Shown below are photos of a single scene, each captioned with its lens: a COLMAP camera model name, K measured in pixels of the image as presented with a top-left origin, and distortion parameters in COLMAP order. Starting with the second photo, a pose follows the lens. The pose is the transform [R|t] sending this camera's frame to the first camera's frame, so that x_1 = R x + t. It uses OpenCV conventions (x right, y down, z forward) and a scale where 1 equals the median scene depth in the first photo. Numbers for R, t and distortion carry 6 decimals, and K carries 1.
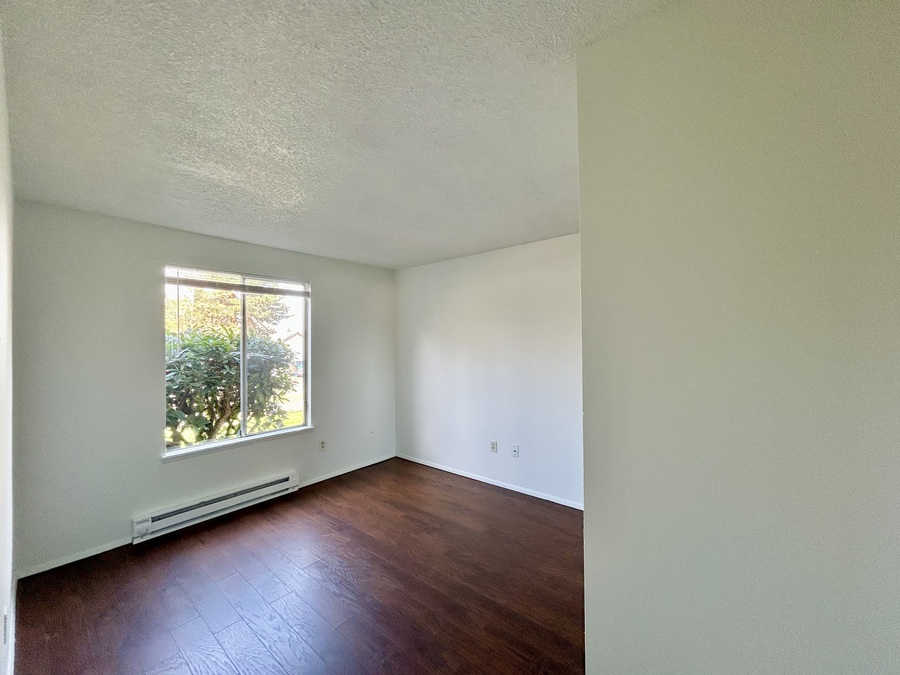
lens RADIAL K [[359.5, 0, 450.0], [0, 359.5, 337.5], [0, 0, 1]] dist [-0.000265, -0.000165]
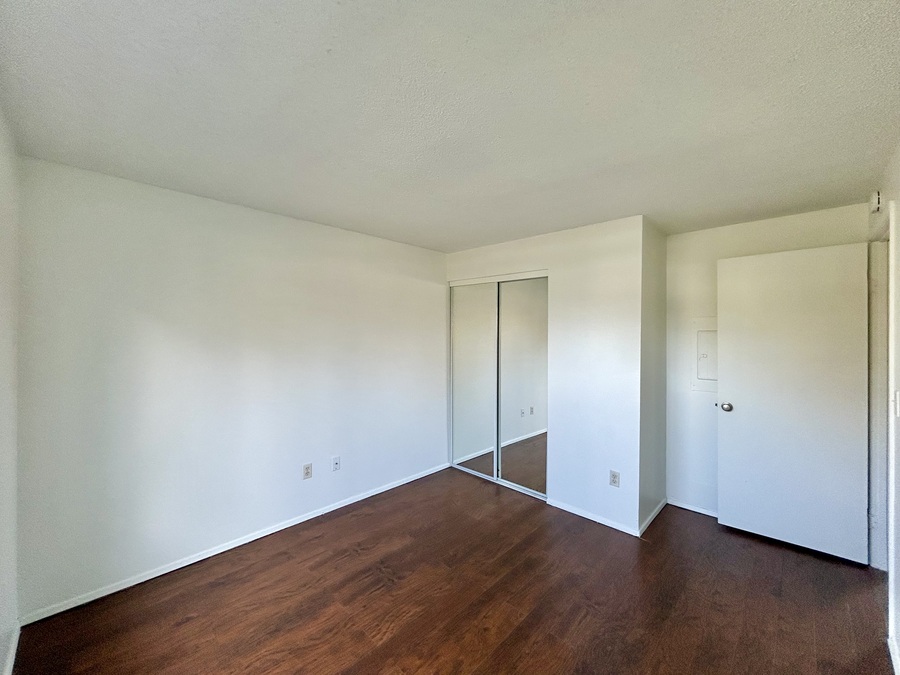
lens RADIAL K [[359.5, 0, 450.0], [0, 359.5, 337.5], [0, 0, 1]] dist [-0.000265, -0.000165]
pose [[0.072441, 0.007266, 0.997346, -0.679496], [-0.018675, 0.999808, -0.005927, 0.010603], [-0.997198, -0.018196, 0.072562, 0.676475]]
